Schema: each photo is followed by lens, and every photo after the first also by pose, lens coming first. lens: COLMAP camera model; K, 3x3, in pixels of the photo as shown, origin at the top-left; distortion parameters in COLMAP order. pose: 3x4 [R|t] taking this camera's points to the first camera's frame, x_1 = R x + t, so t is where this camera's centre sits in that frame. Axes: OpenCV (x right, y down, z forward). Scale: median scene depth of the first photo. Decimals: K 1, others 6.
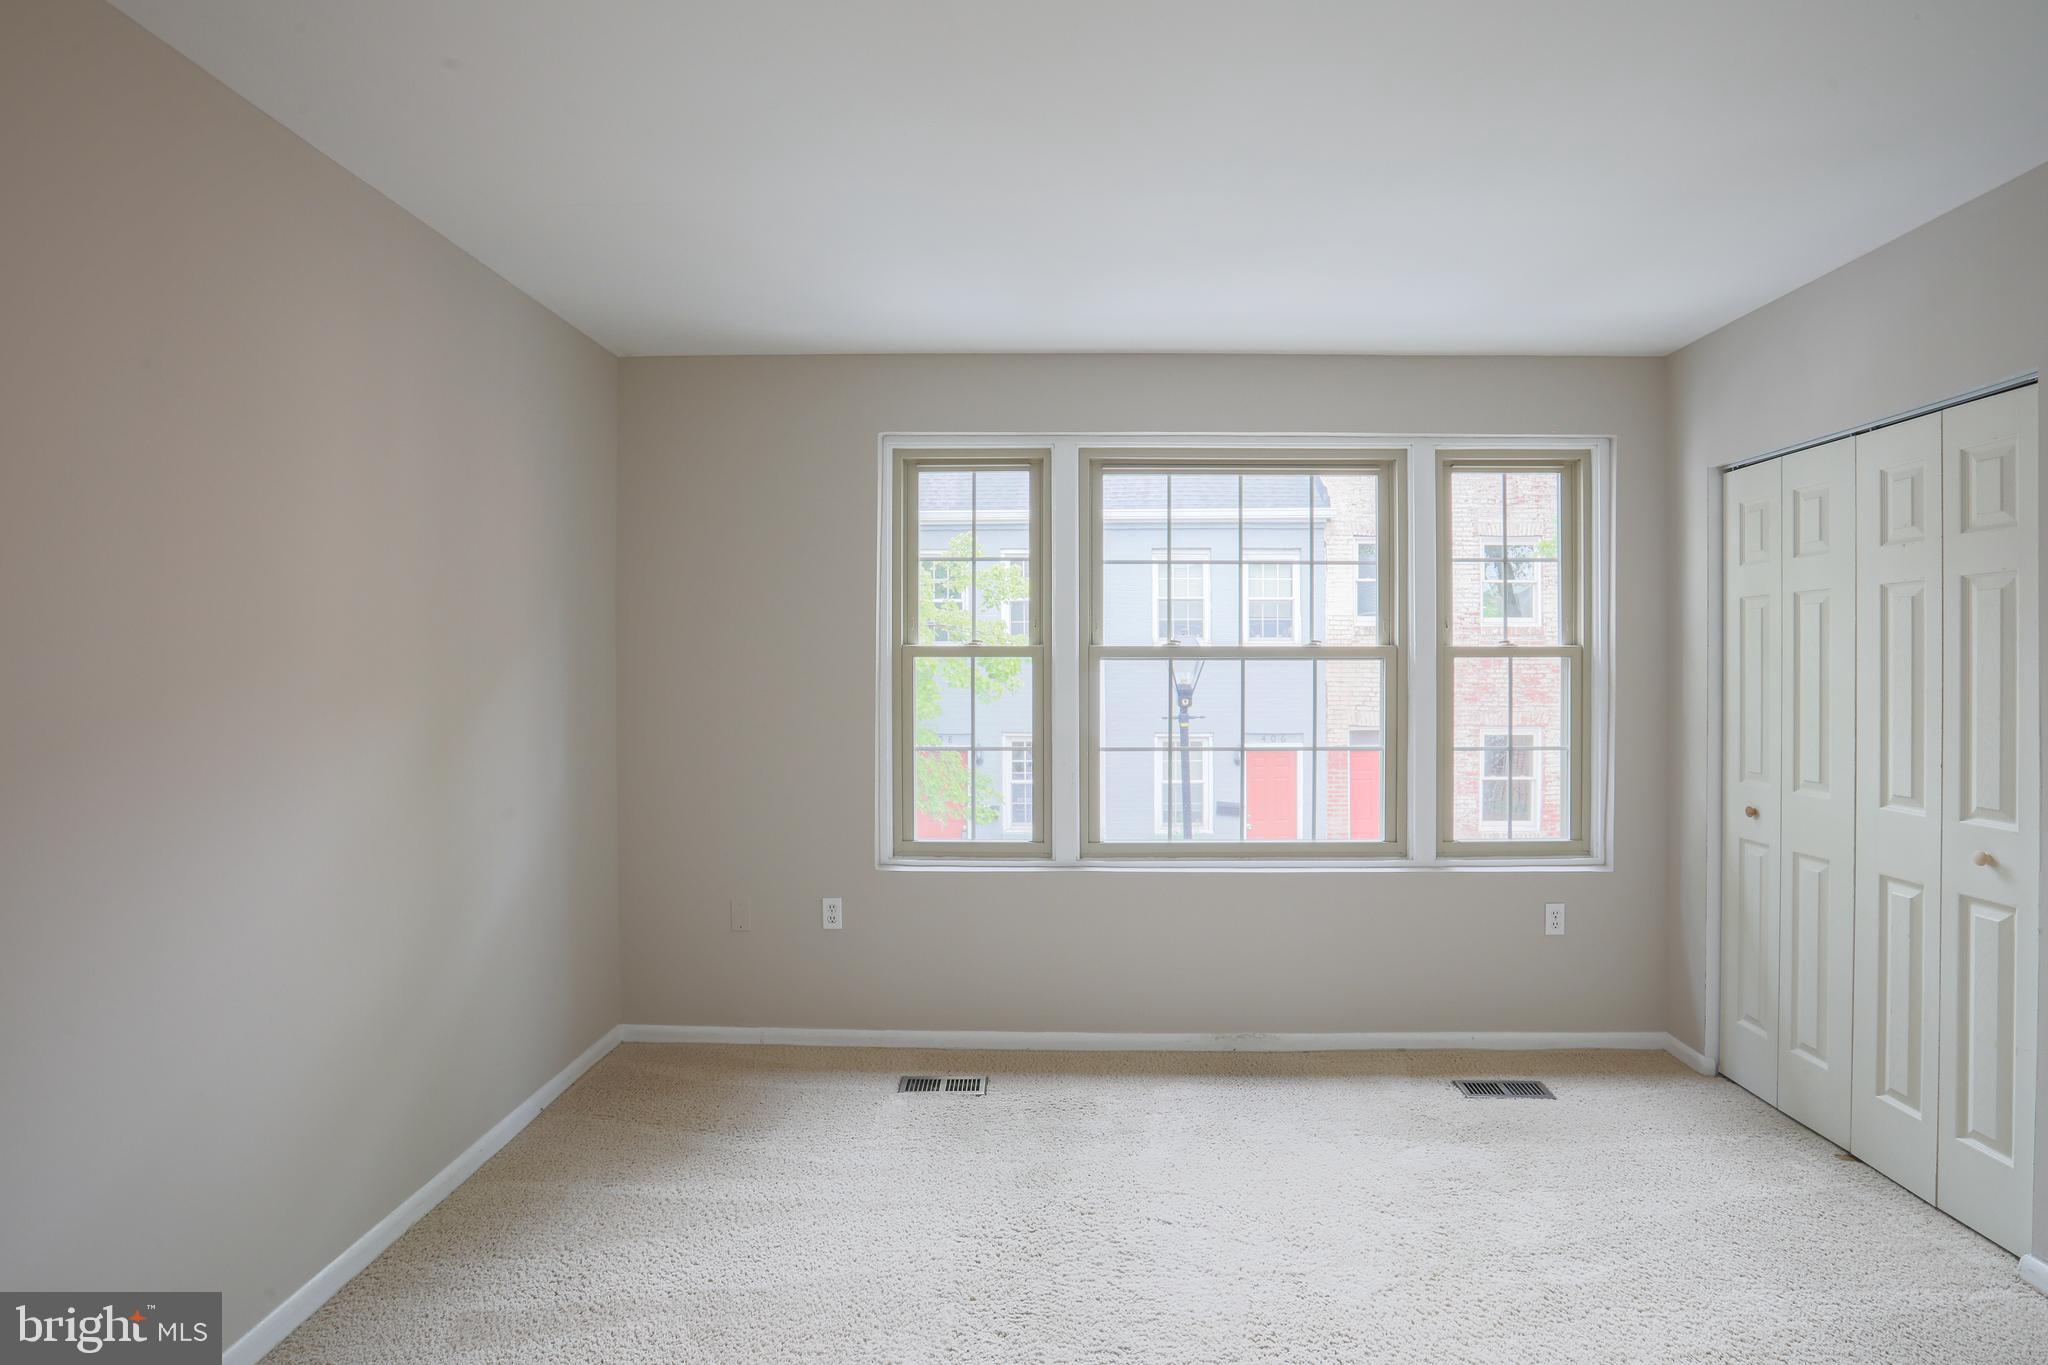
lens RADIAL K [[1016.0, 0, 1054.4], [0, 1016.0, 650.4], [0, 0, 1]] dist [-0.053804, 0.019720]
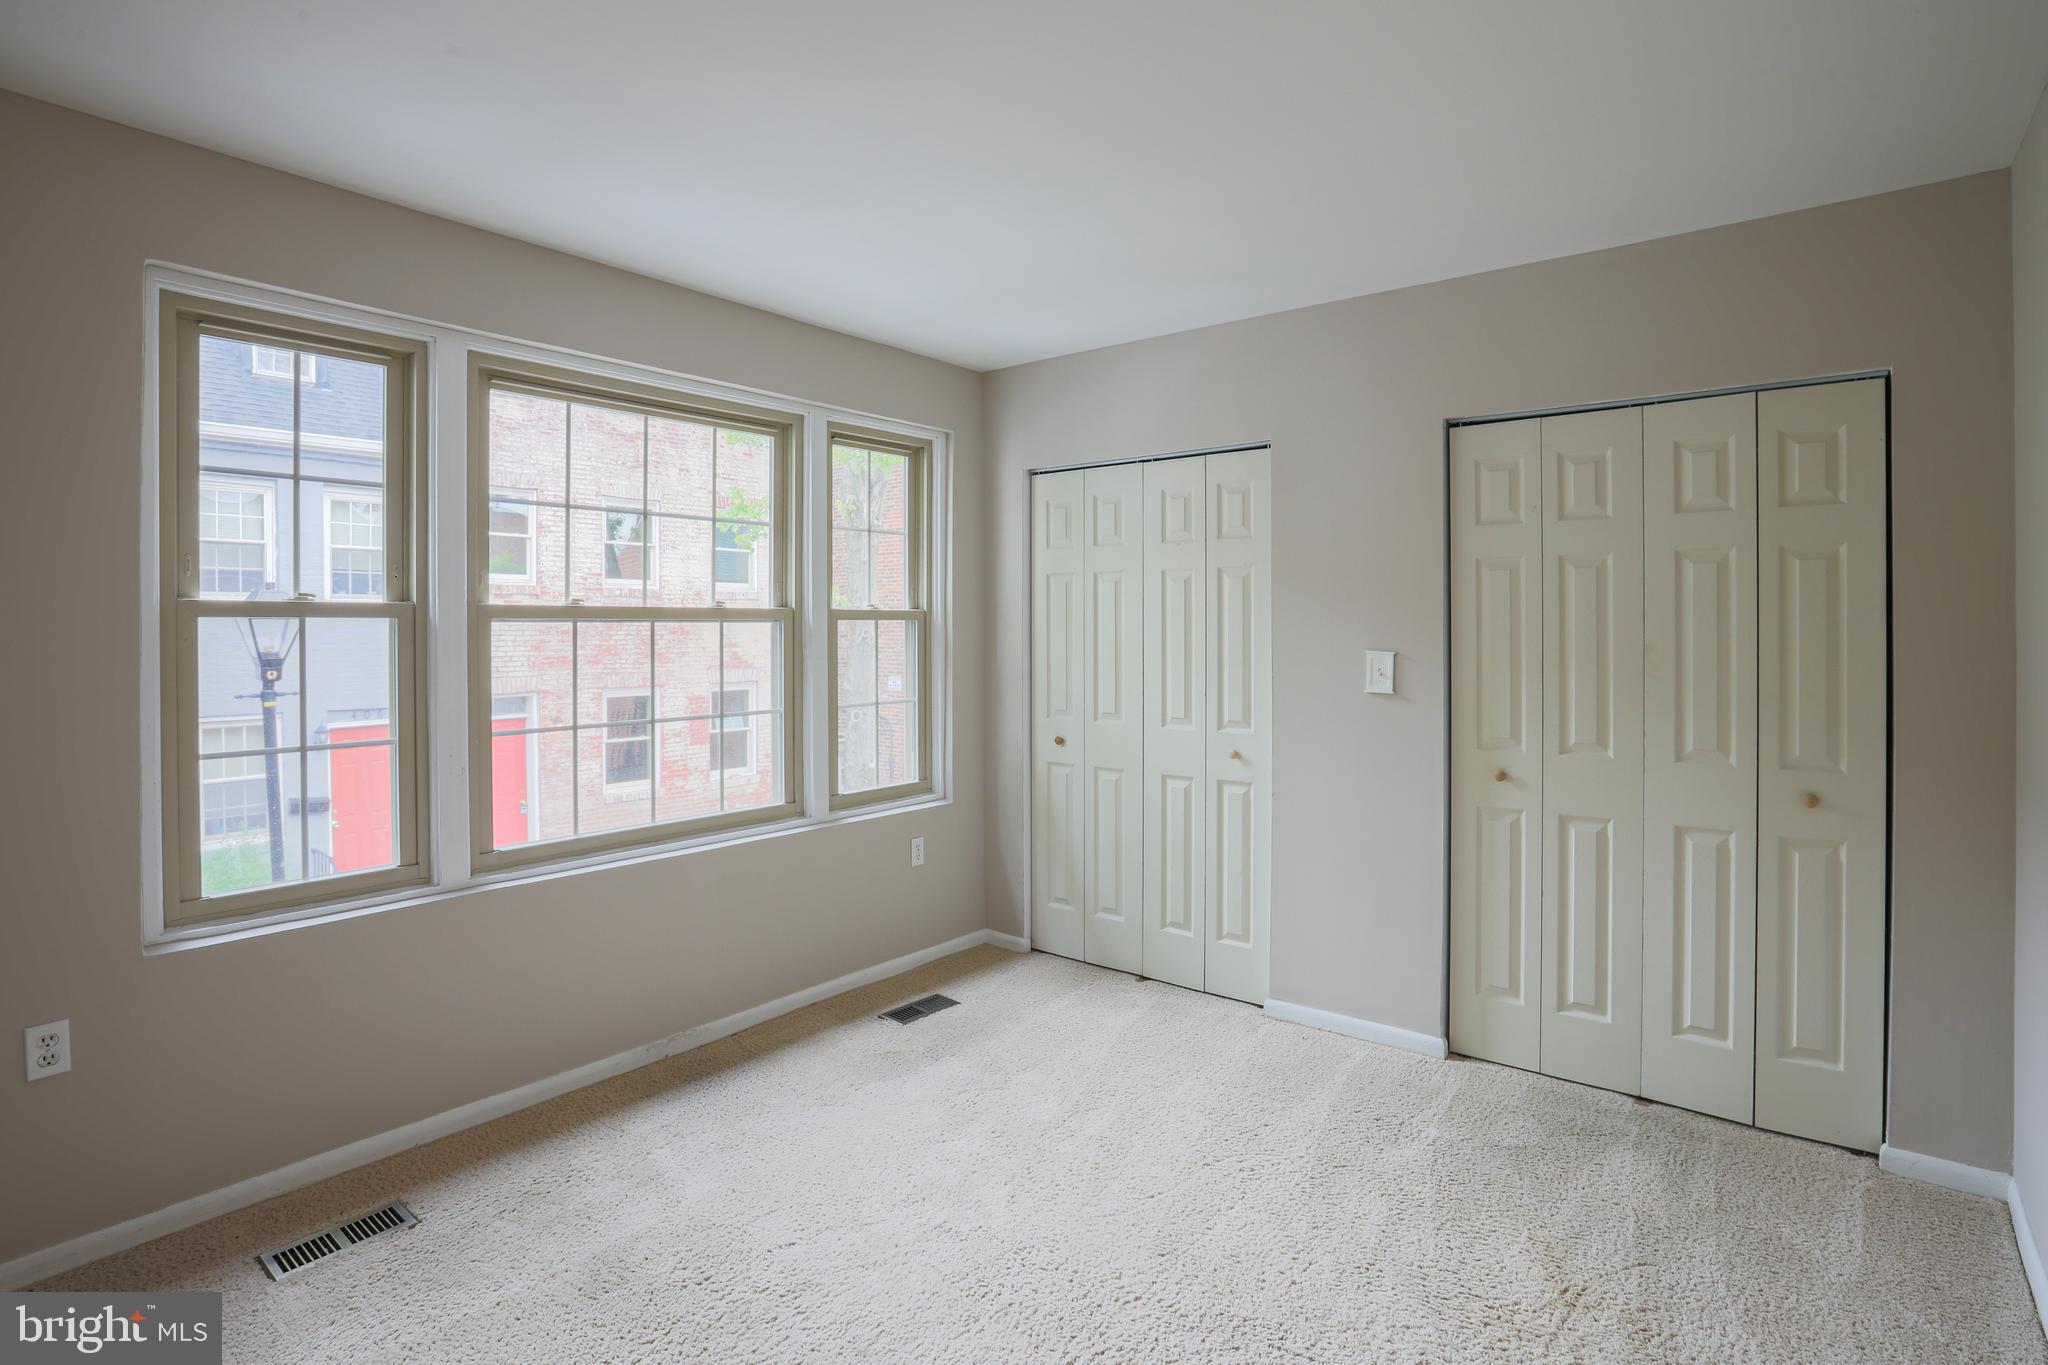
lens RADIAL K [[1016.0, 0, 1049.6], [0, 1016.0, 614.2], [0, 0, 1]] dist [-0.053804, 0.019720]
pose [[0.603608, 0.007480, 0.797246, -0.328748], [-0.009364, 0.999954, -0.002292, 0.001042], [-0.797226, -0.006082, 0.603650, 0.190972]]
